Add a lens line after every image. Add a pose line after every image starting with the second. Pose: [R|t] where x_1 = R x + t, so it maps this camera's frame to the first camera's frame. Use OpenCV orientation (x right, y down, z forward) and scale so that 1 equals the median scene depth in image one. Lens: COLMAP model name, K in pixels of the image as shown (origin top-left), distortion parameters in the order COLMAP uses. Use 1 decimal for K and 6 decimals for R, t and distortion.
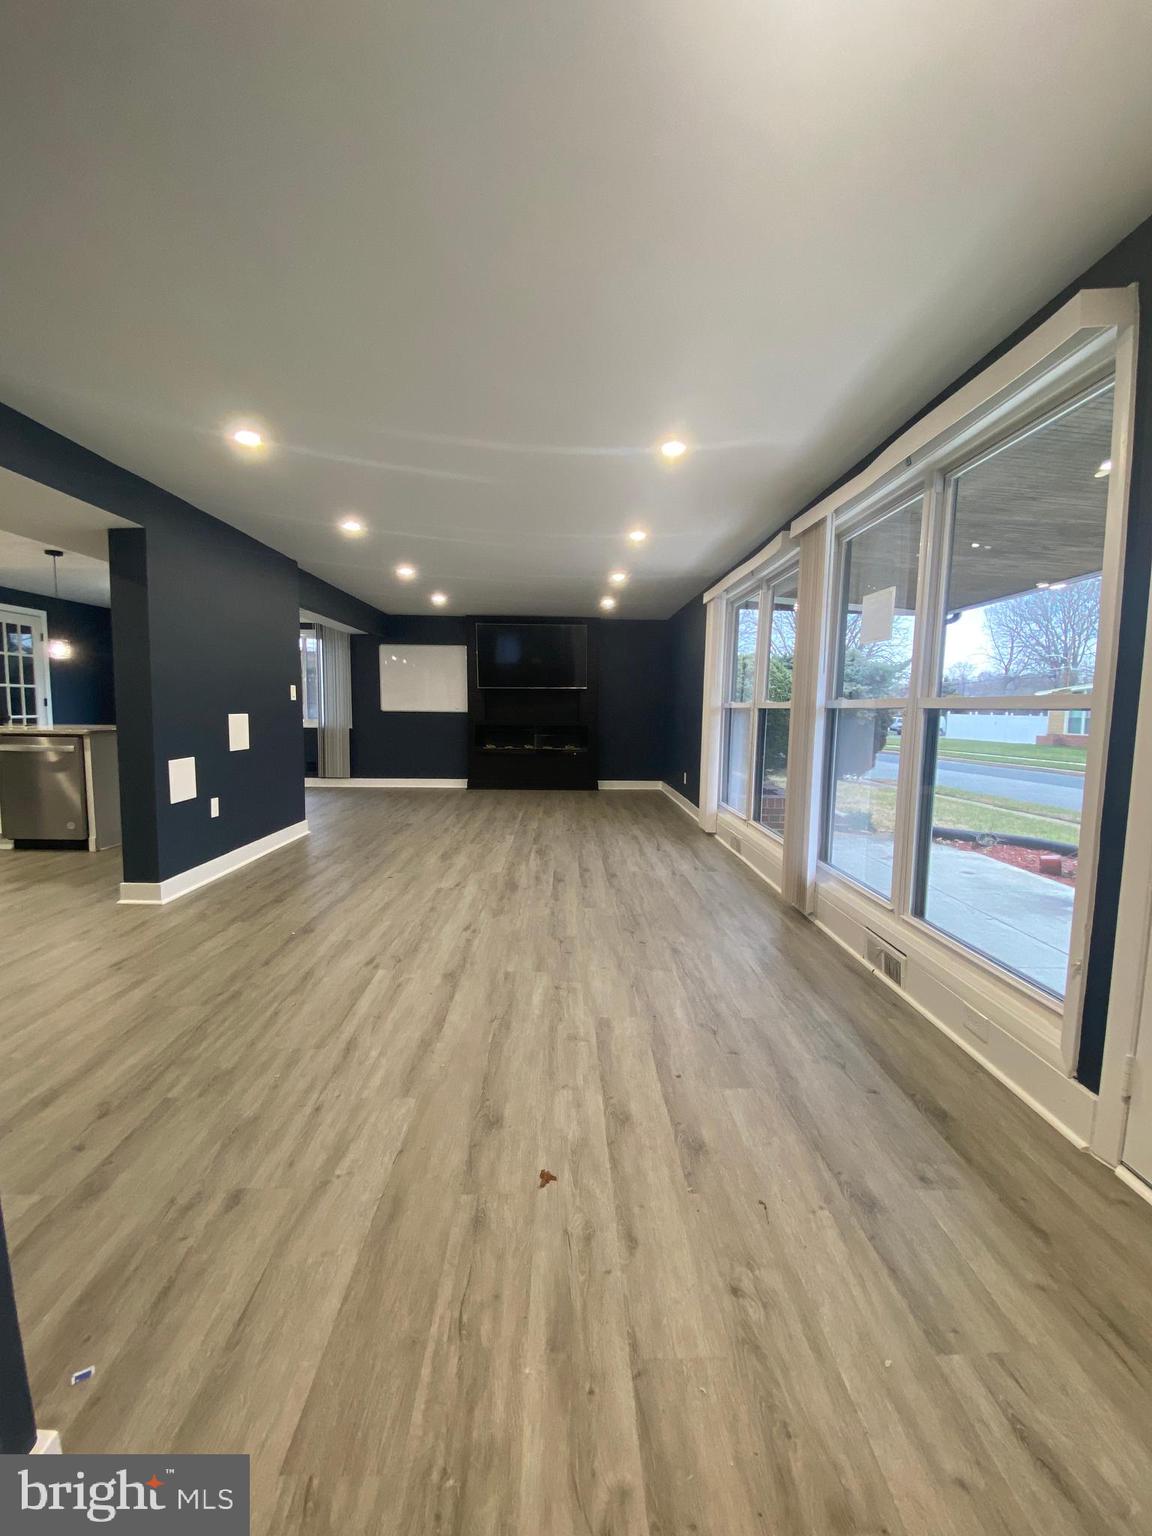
lens RADIAL K [[620.1, 0, 586.7], [0, 620.1, 778.1], [0, 0, 1]] dist [0.006196, -0.013428]
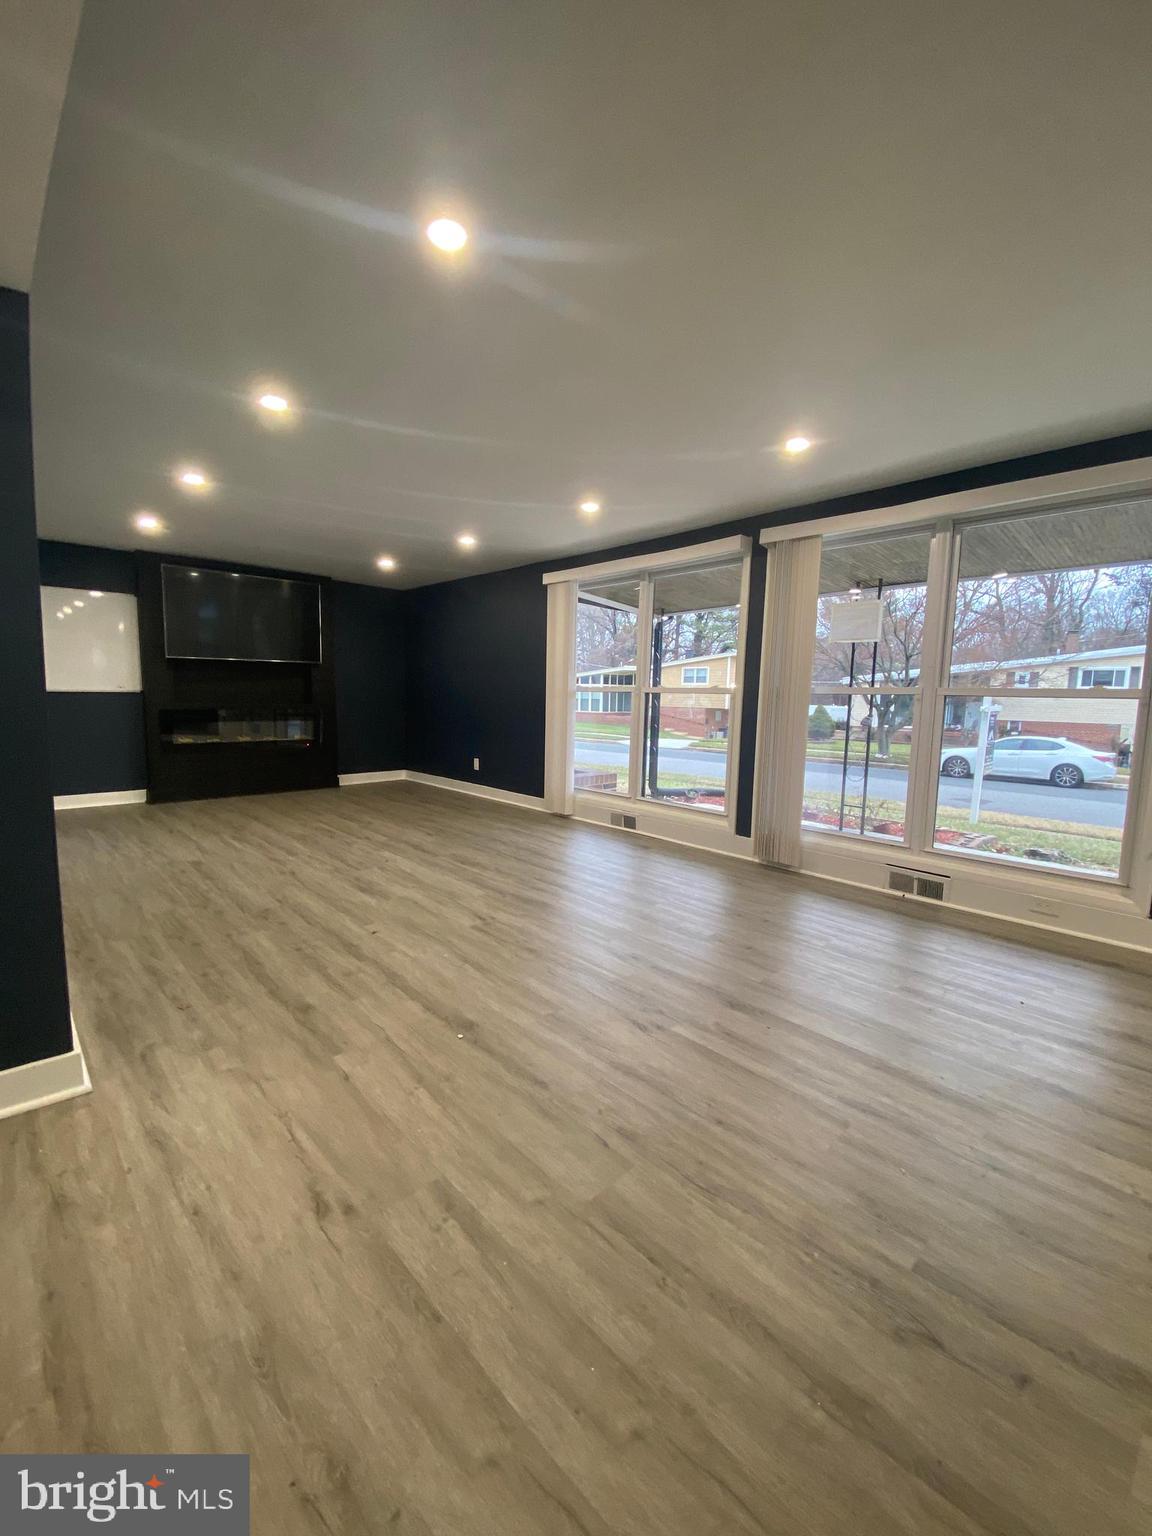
lens RADIAL K [[620.1, 0, 587.4], [0, 620.1, 755.9], [0, 0, 1]] dist [0.006196, -0.013428]
pose [[0.739713, -0.062993, 0.669967, -0.640322], [0.066377, 0.997584, 0.020509, -0.038890], [-0.669640, 0.029299, 0.742107, 0.339608]]
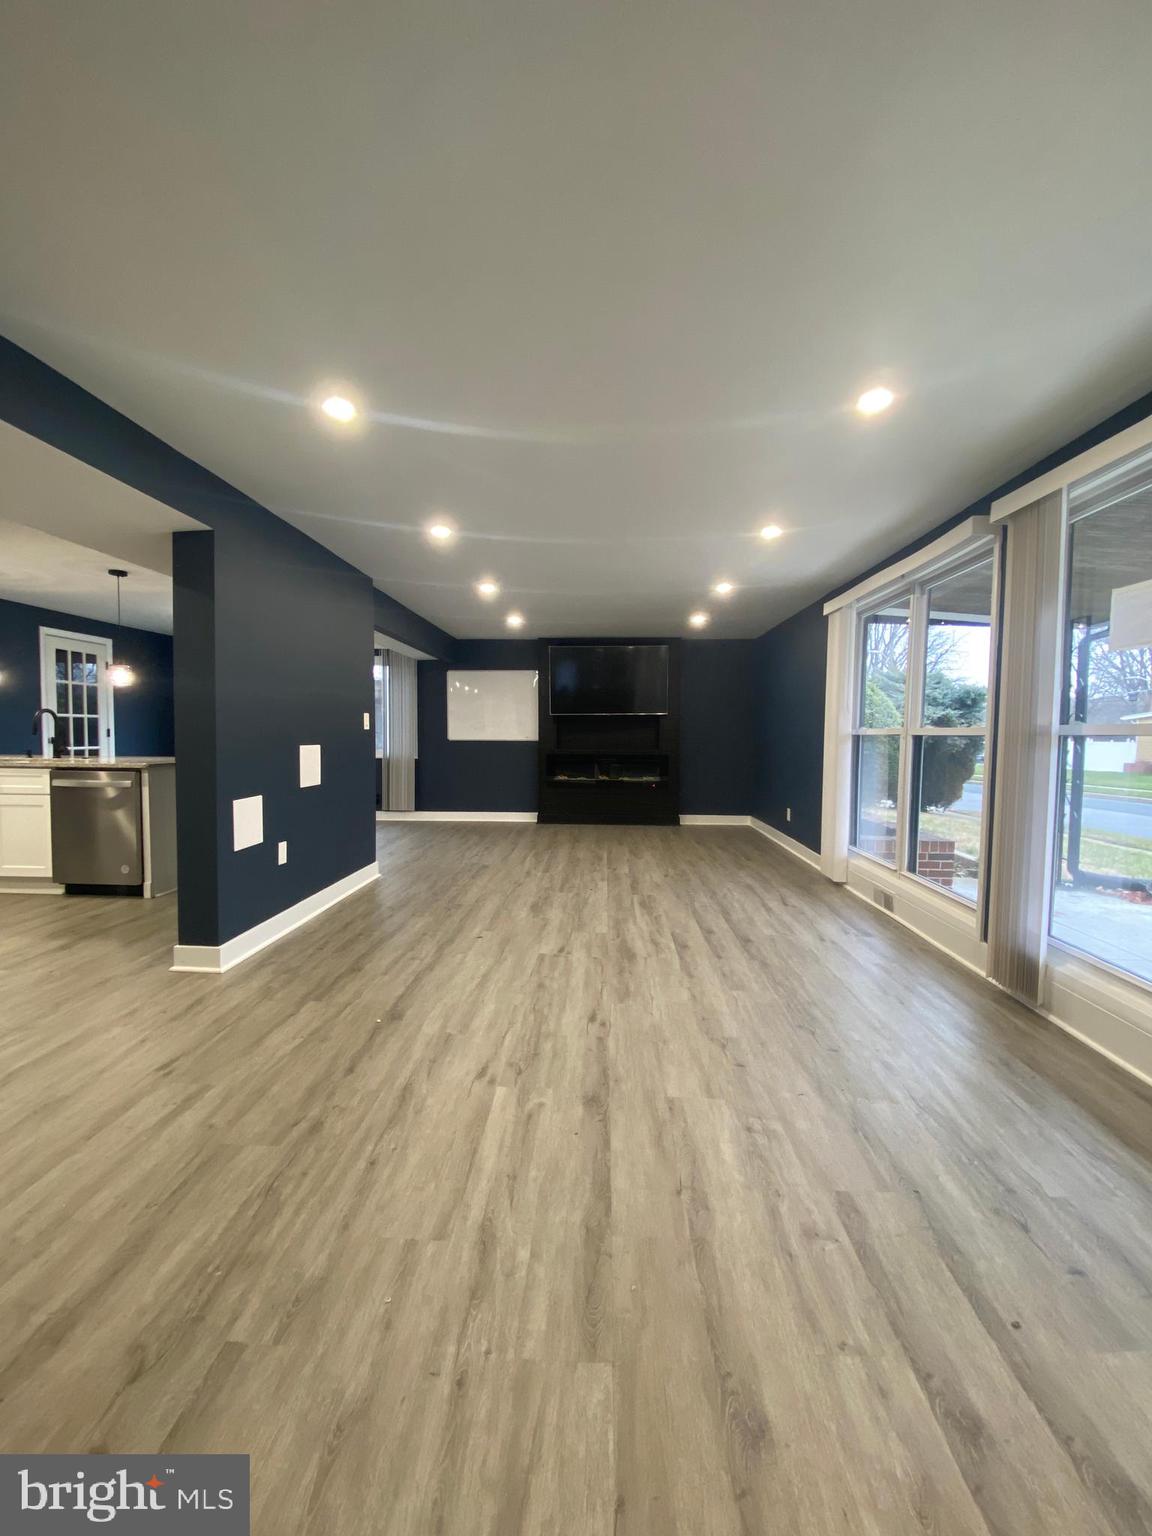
lens RADIAL K [[620.5, 0, 582.9], [0, 620.5, 779.5], [0, 0, 1]] dist [0.000958, -0.008512]
pose [[0.997420, -0.000020, -0.071788, -0.124572], [-0.002970, 0.999132, -0.041549, -0.022063], [0.071727, 0.041655, 0.996554, 0.171724]]
